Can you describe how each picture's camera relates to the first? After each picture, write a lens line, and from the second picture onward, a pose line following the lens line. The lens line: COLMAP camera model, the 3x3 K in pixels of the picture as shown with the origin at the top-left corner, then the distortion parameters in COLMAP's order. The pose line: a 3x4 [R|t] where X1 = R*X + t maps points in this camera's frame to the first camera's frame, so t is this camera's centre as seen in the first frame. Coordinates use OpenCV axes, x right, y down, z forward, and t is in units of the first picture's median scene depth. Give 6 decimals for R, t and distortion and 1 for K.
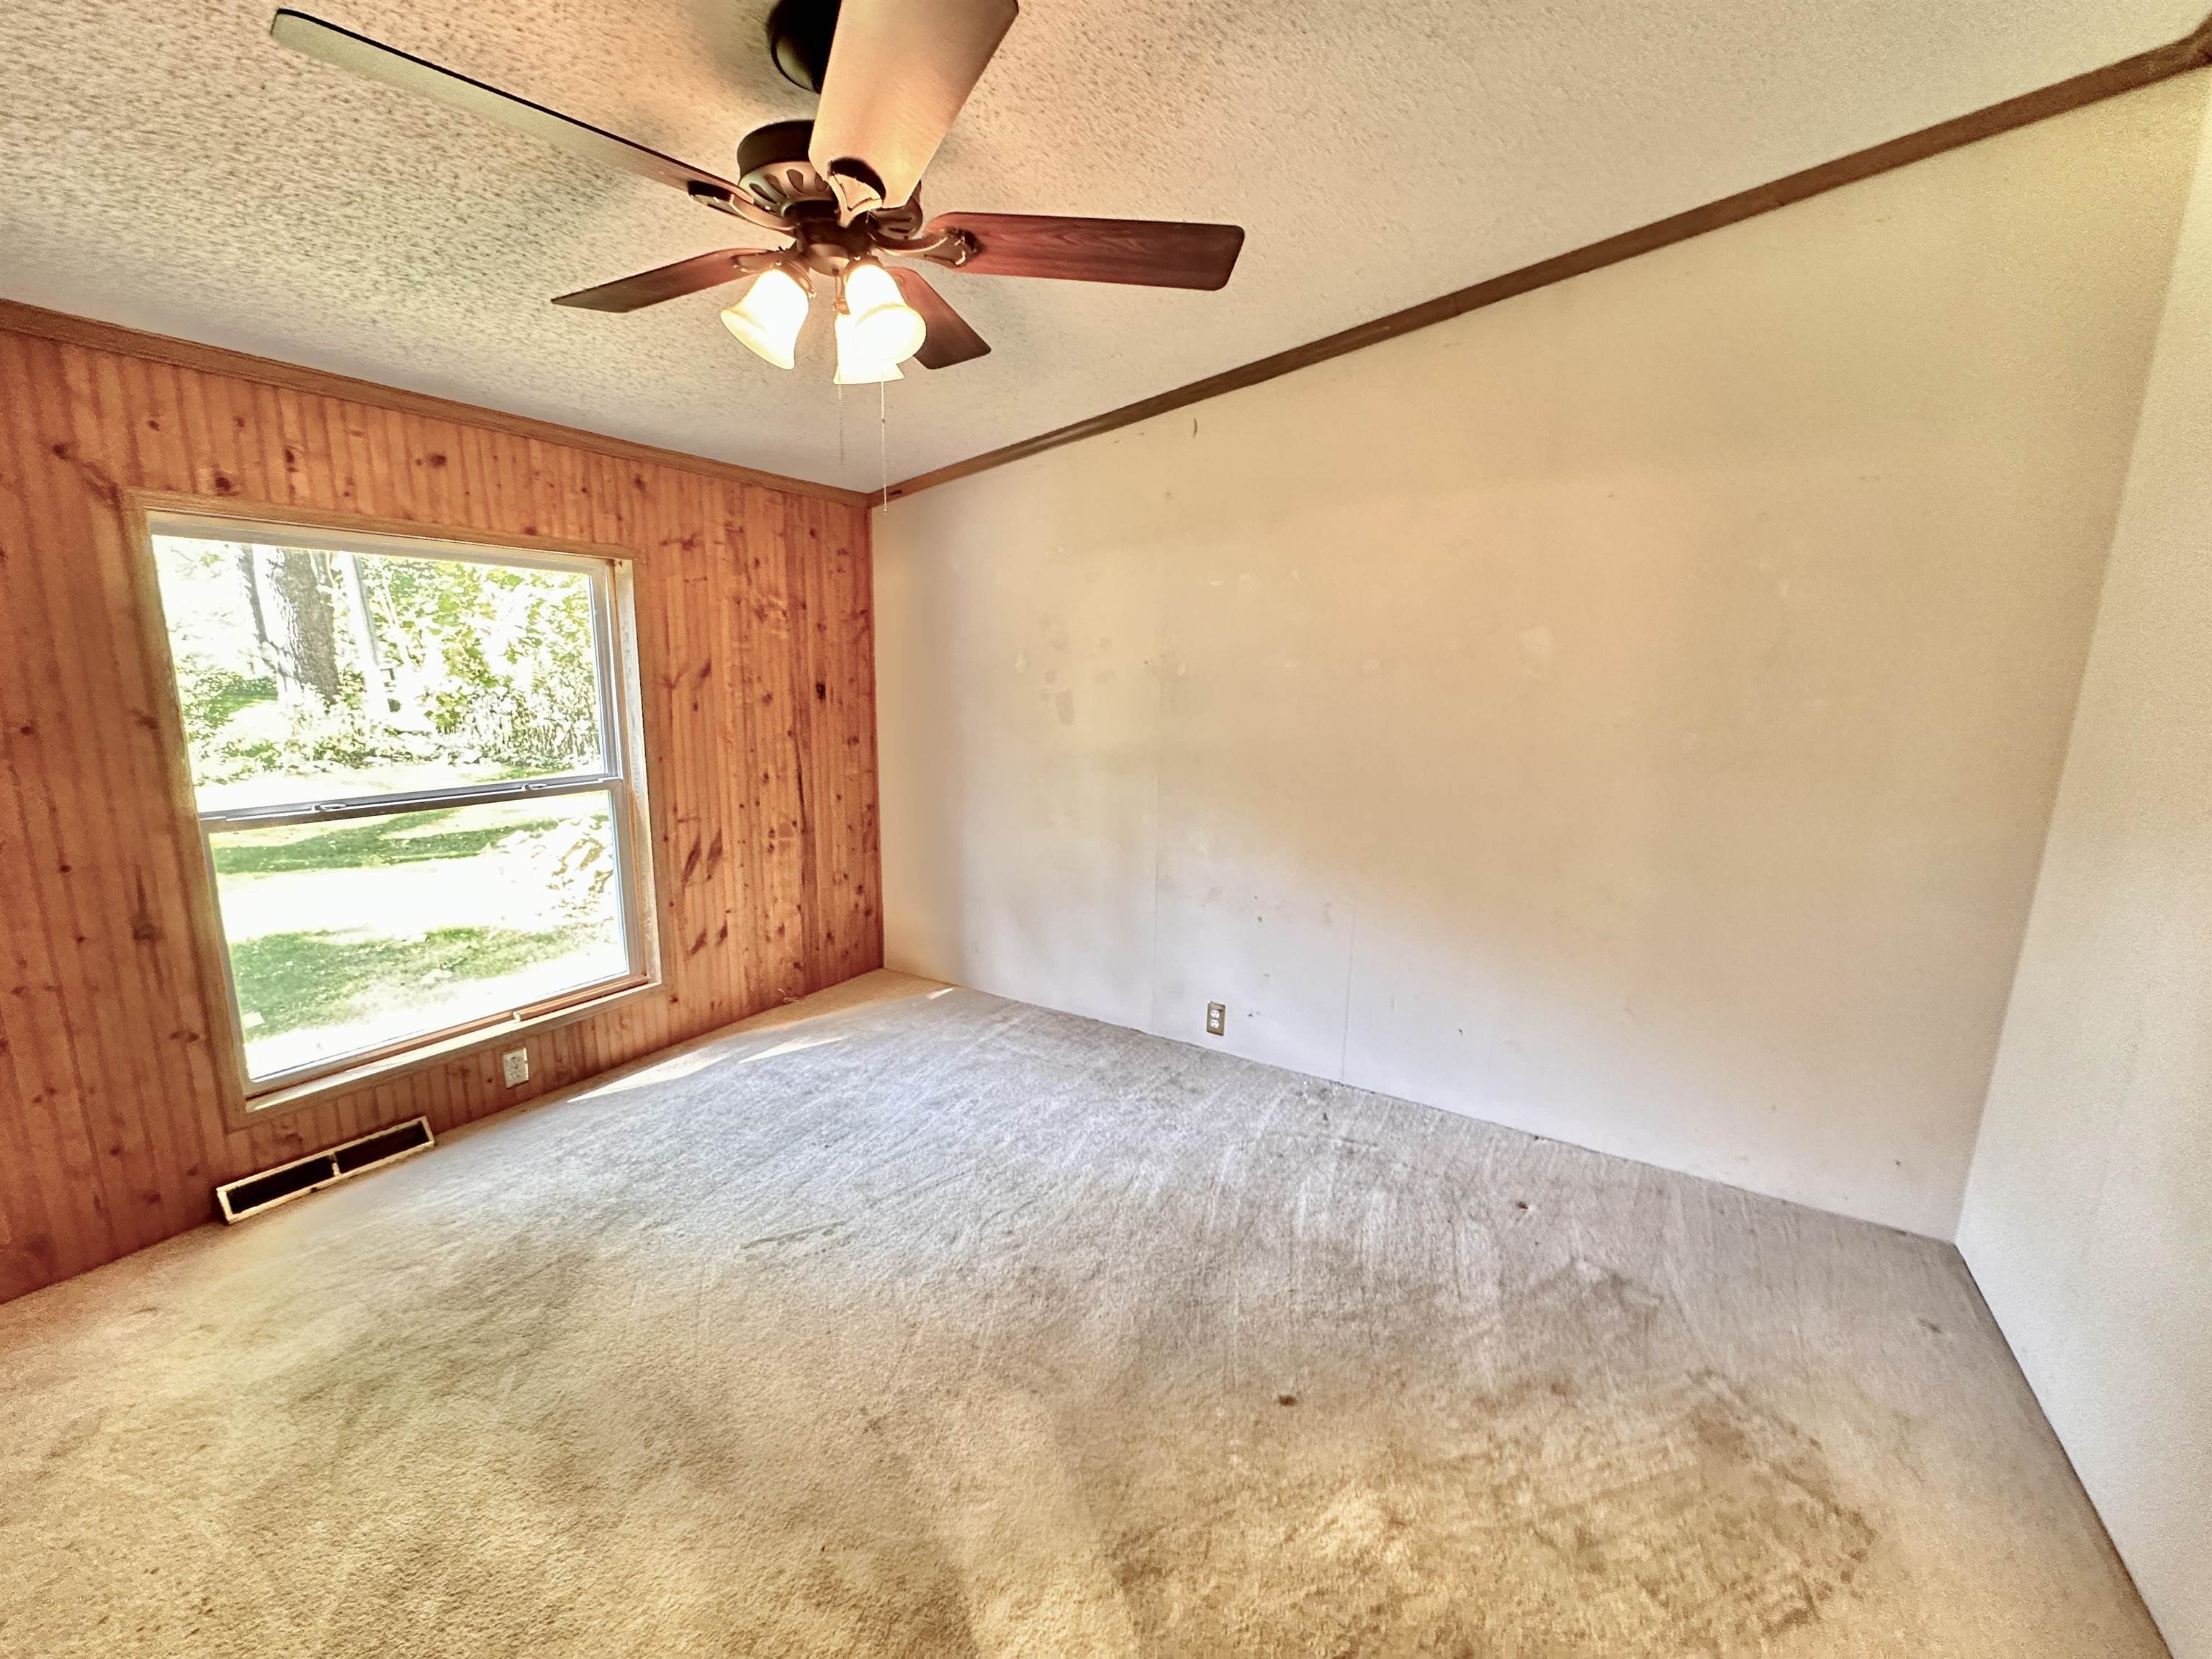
lens RADIAL K [[889.2, 0, 1103.8], [0, 889.2, 832.6], [0, 0, 1]] dist [-0.003198, 0.000636]
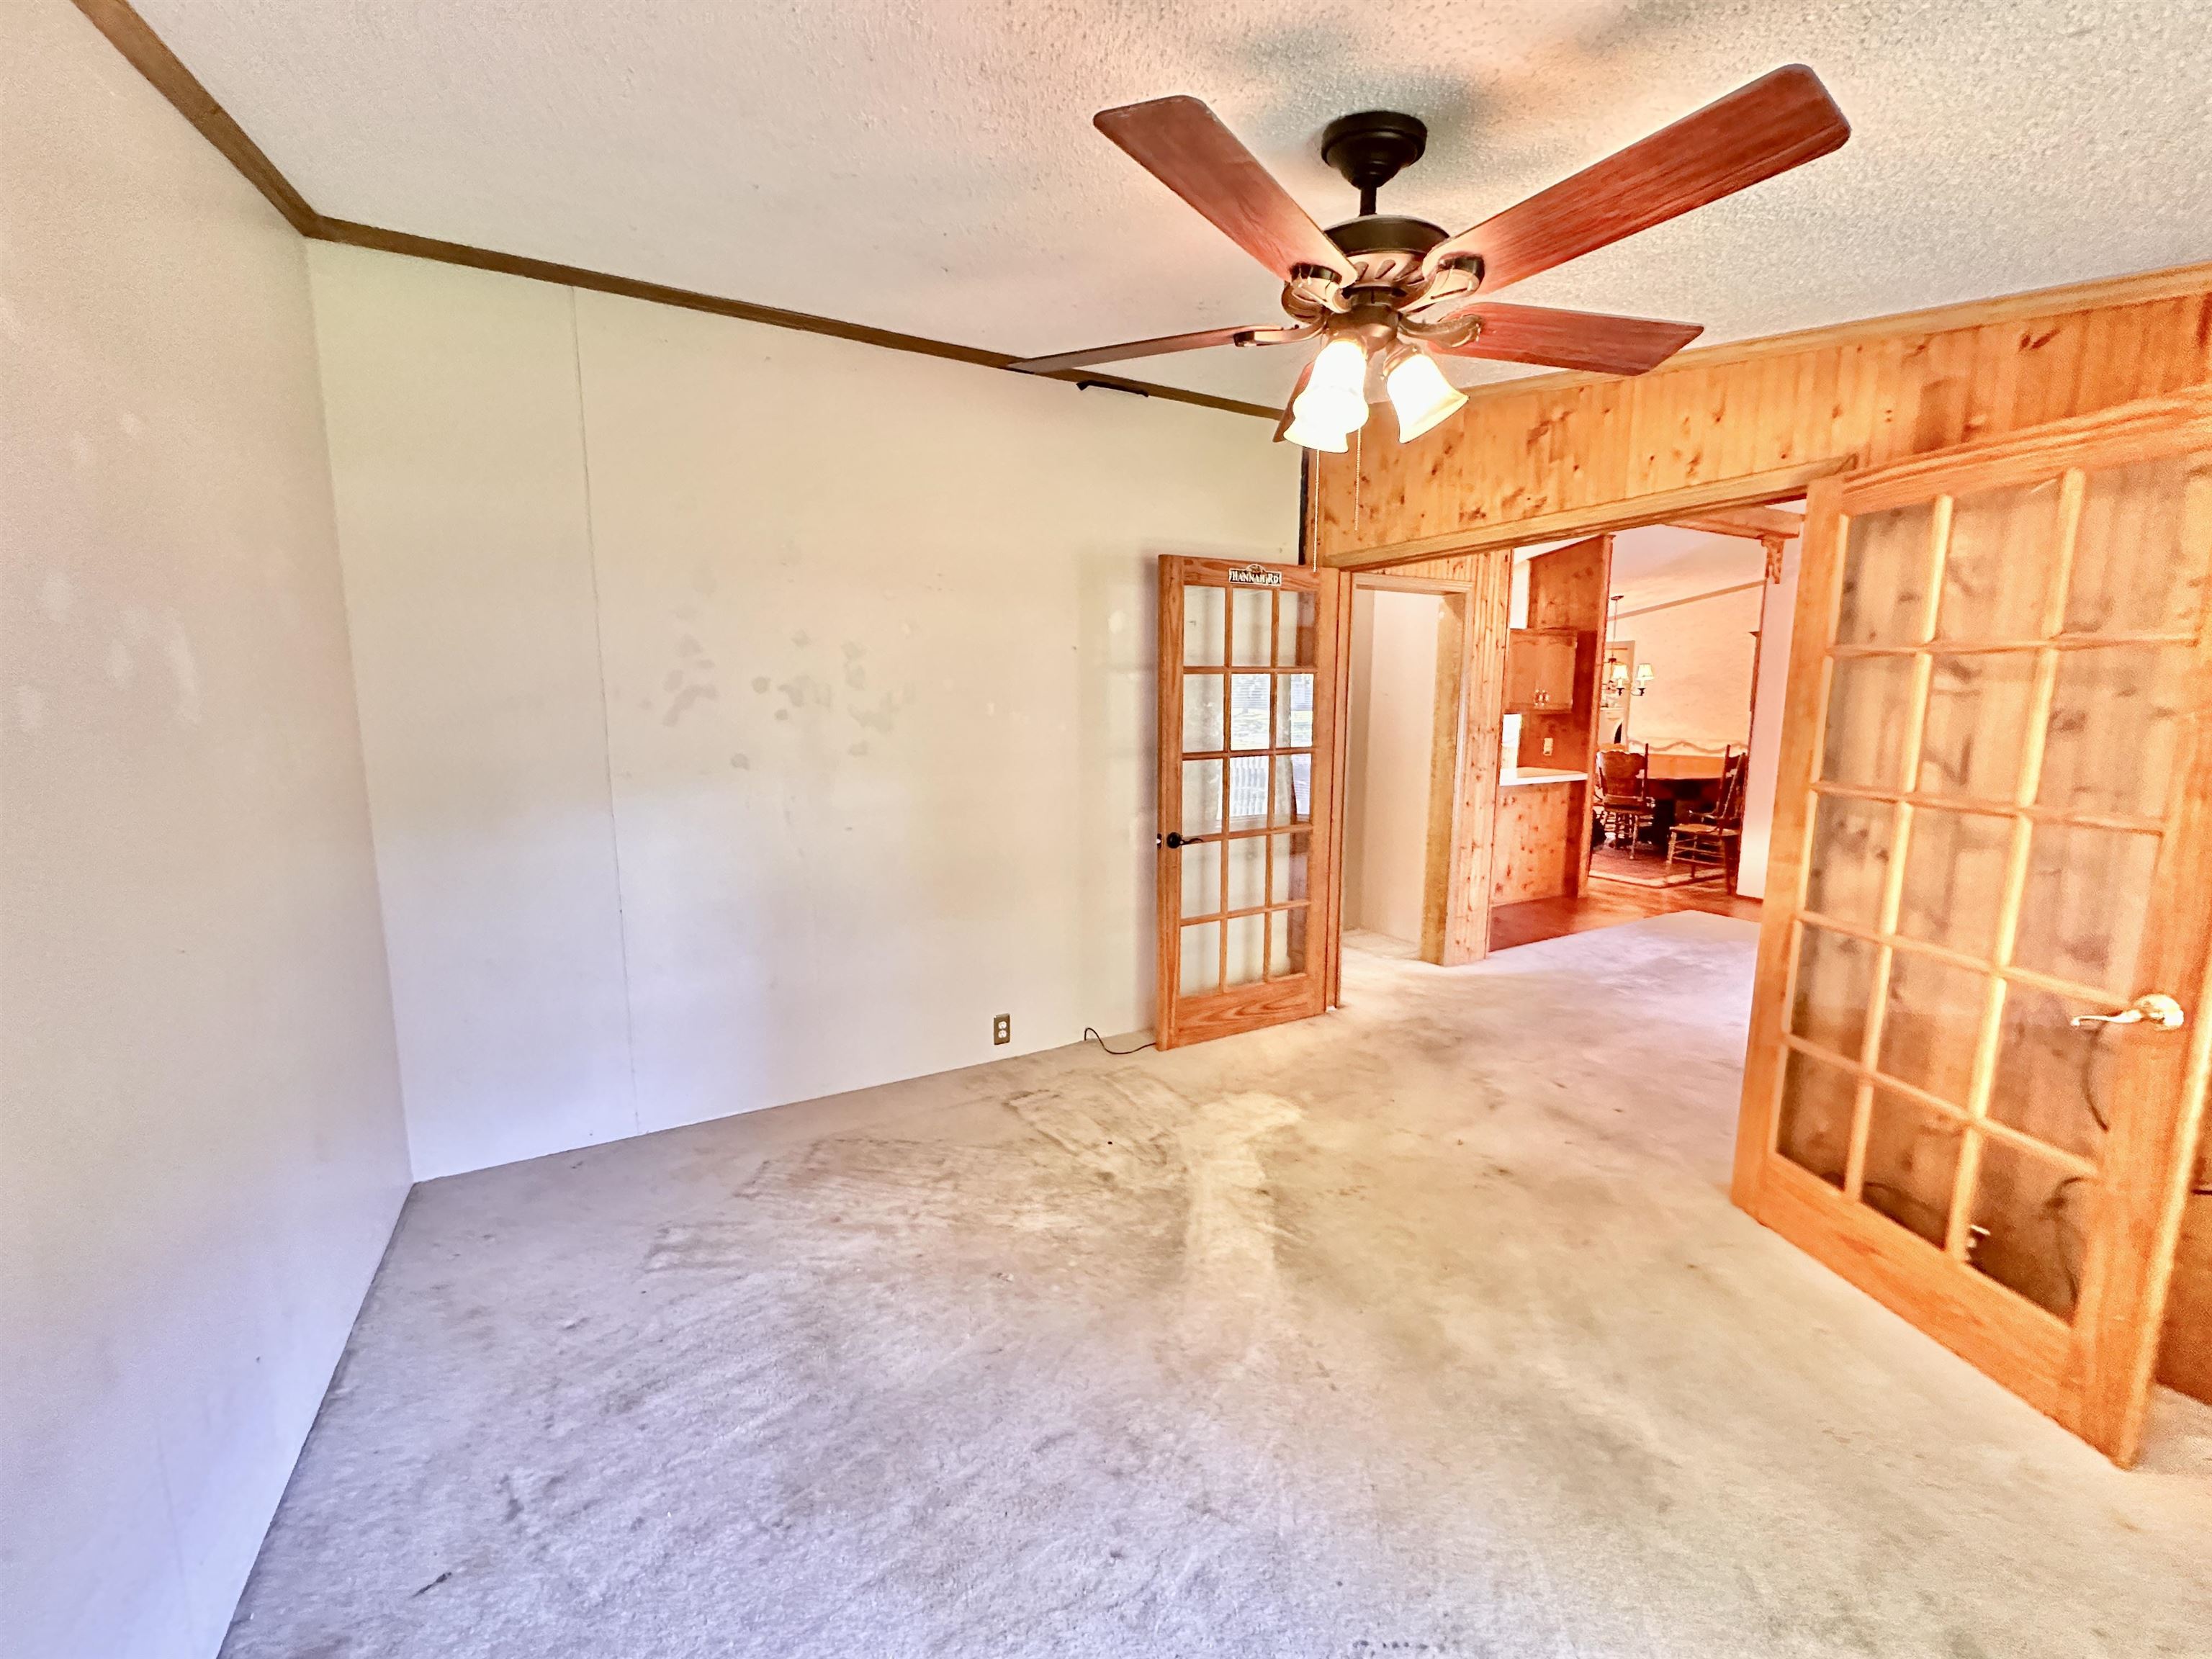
lens RADIAL K [[889.2, 0, 1102.5], [0, 889.2, 828.2], [0, 0, 1]] dist [-0.003198, 0.000636]
pose [[-0.871145, -0.085597, 0.483508, -0.474190], [0.076739, 0.948856, 0.306240, -0.351060], [-0.484993, 0.303883, -0.820022, 1.754563]]
